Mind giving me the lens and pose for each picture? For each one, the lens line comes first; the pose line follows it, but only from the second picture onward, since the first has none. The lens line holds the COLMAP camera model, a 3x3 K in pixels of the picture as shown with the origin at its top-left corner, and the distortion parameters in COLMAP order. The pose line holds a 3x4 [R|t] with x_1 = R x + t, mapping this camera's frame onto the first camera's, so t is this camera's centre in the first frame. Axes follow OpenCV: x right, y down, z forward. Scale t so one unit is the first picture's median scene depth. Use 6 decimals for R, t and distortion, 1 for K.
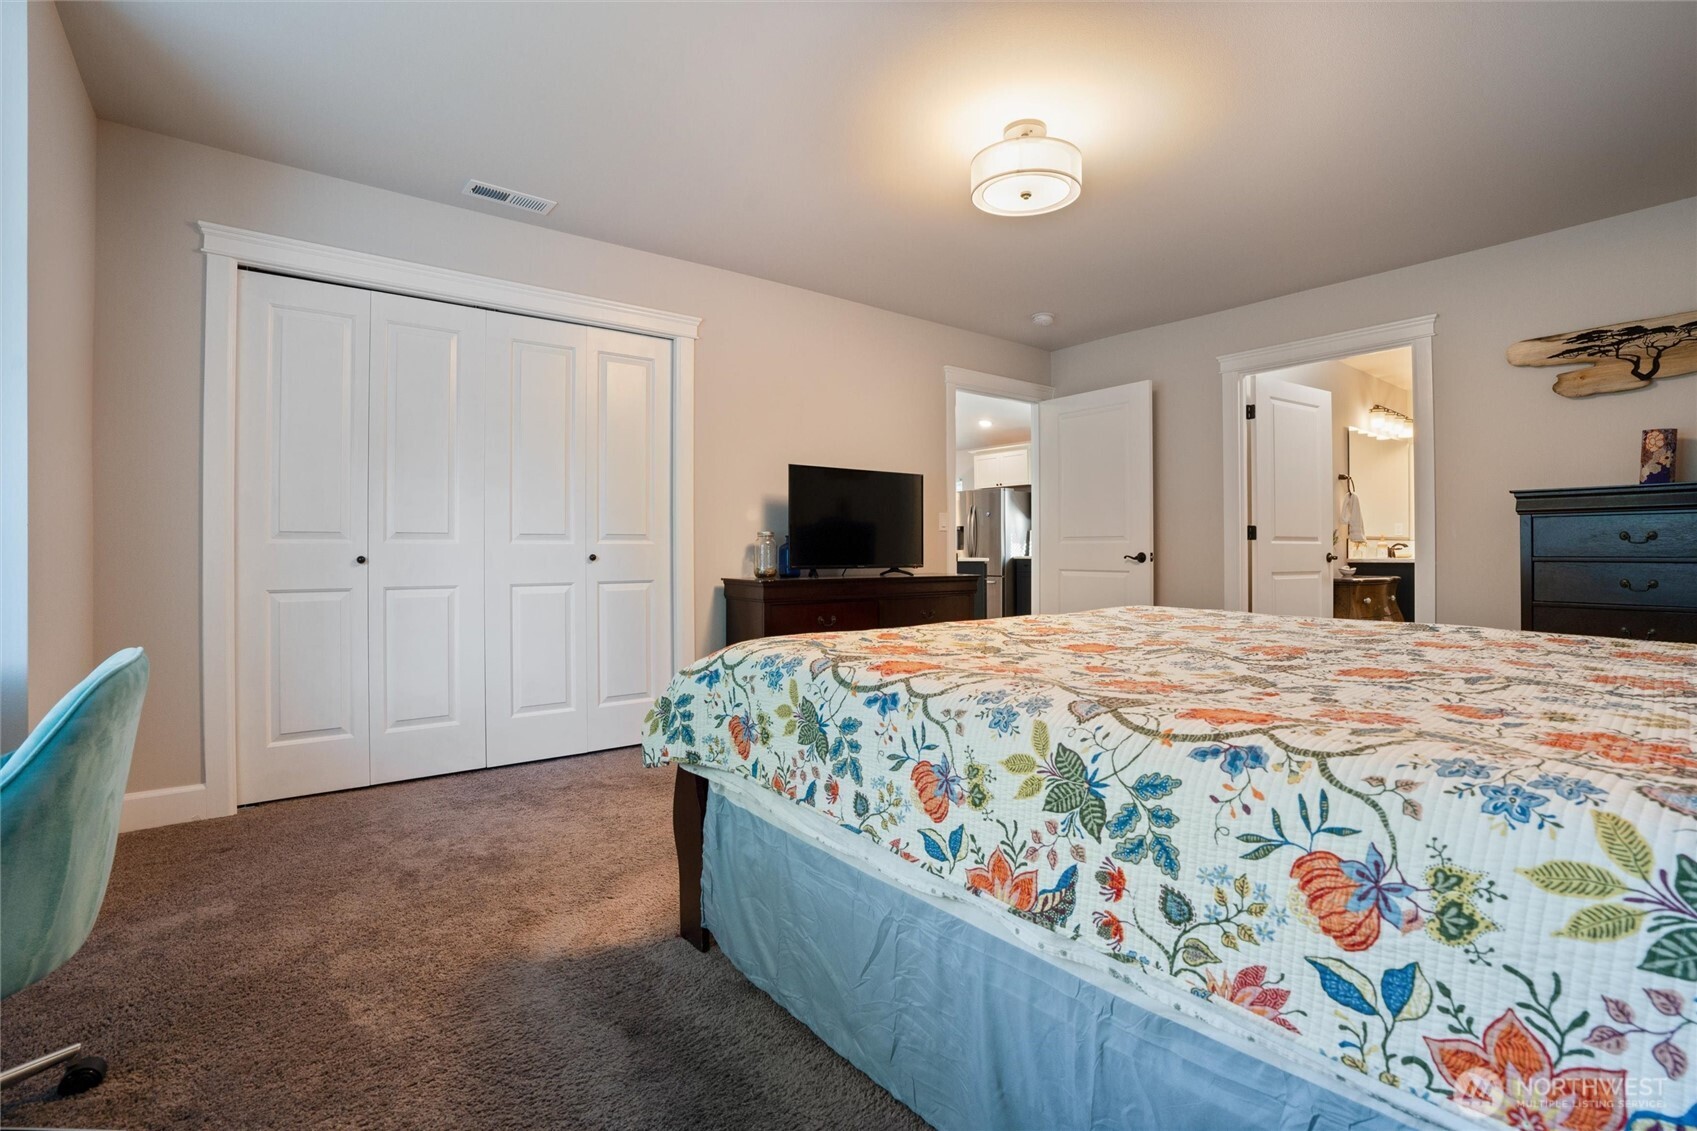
lens RADIAL K [[789.1, 0, 847.6], [0, 789.1, 556.7], [0, 0, 1]] dist [-0.061936, 0.000615]
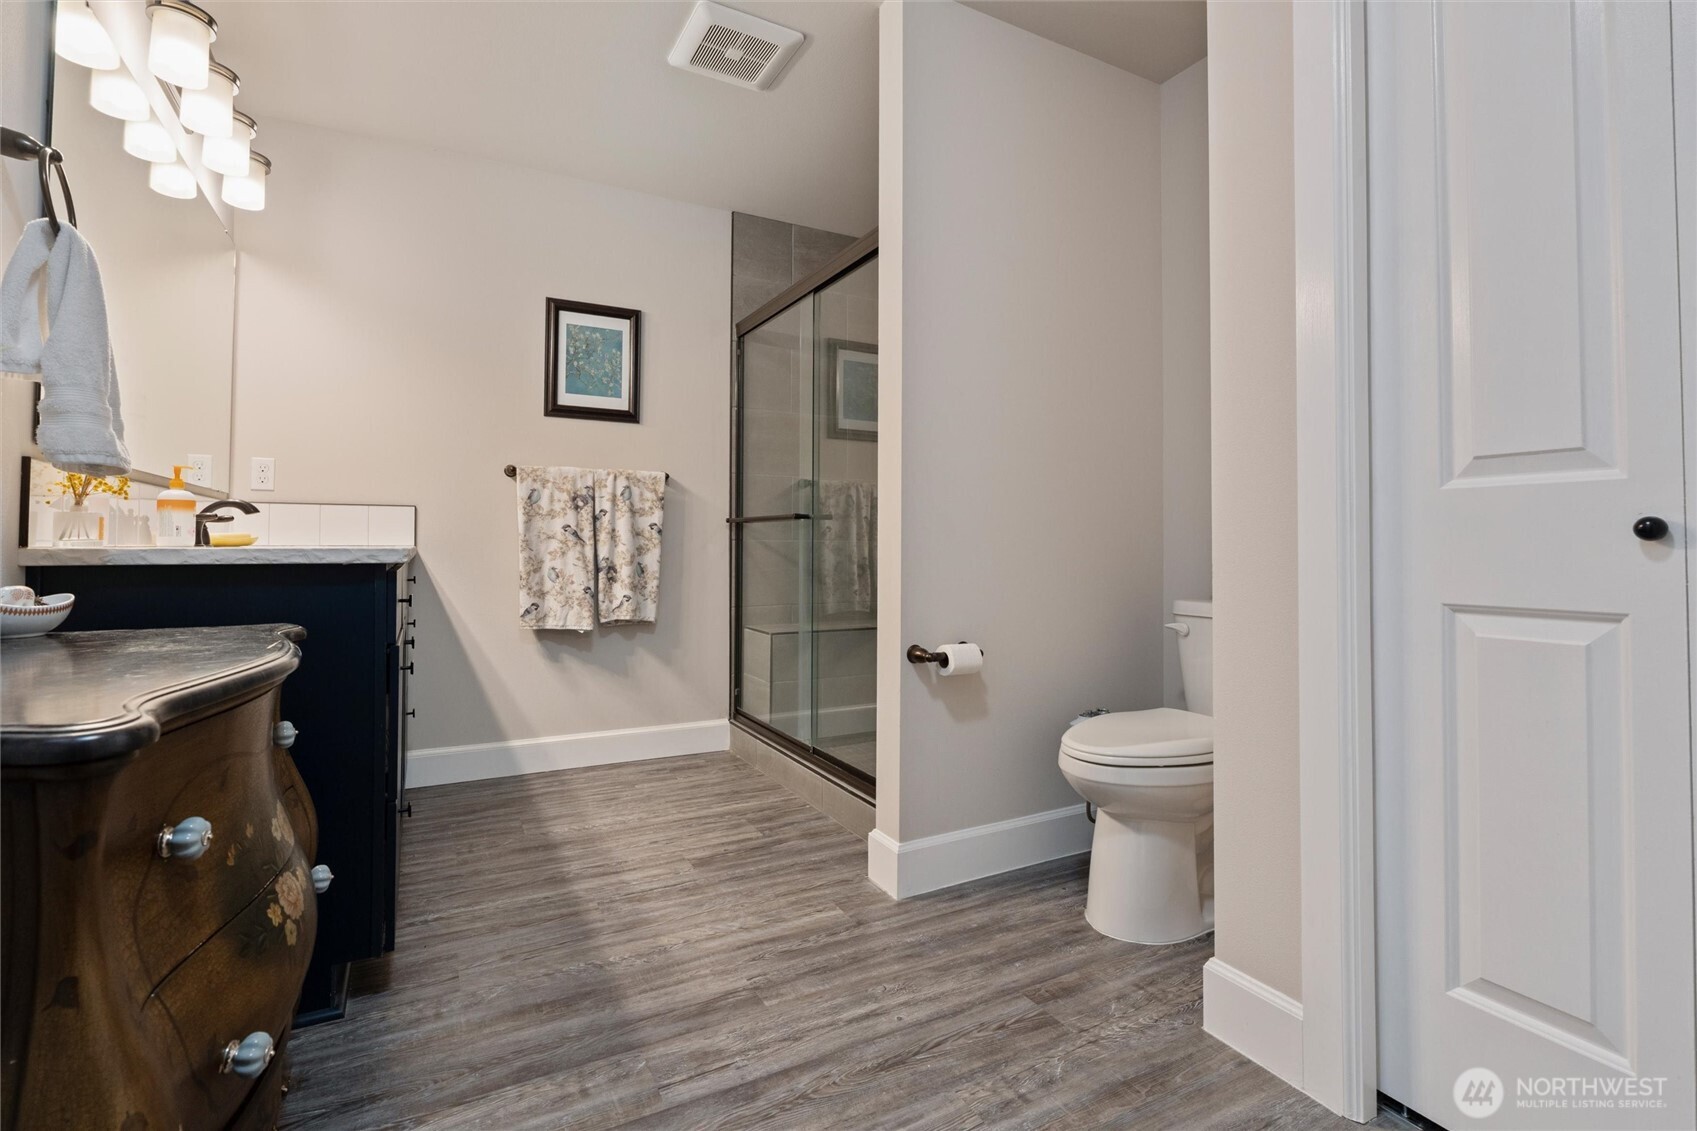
lens RADIAL K [[789.1, 0, 847.6], [0, 789.1, 556.7], [0, 0, 1]] dist [-0.061936, 0.000615]
pose [[0.162226, 0.000848, 0.986753, 0.492571], [0.001704, 0.999998, -0.001140, 0.006138], [-0.986752, 0.001866, 0.162224, 0.749572]]
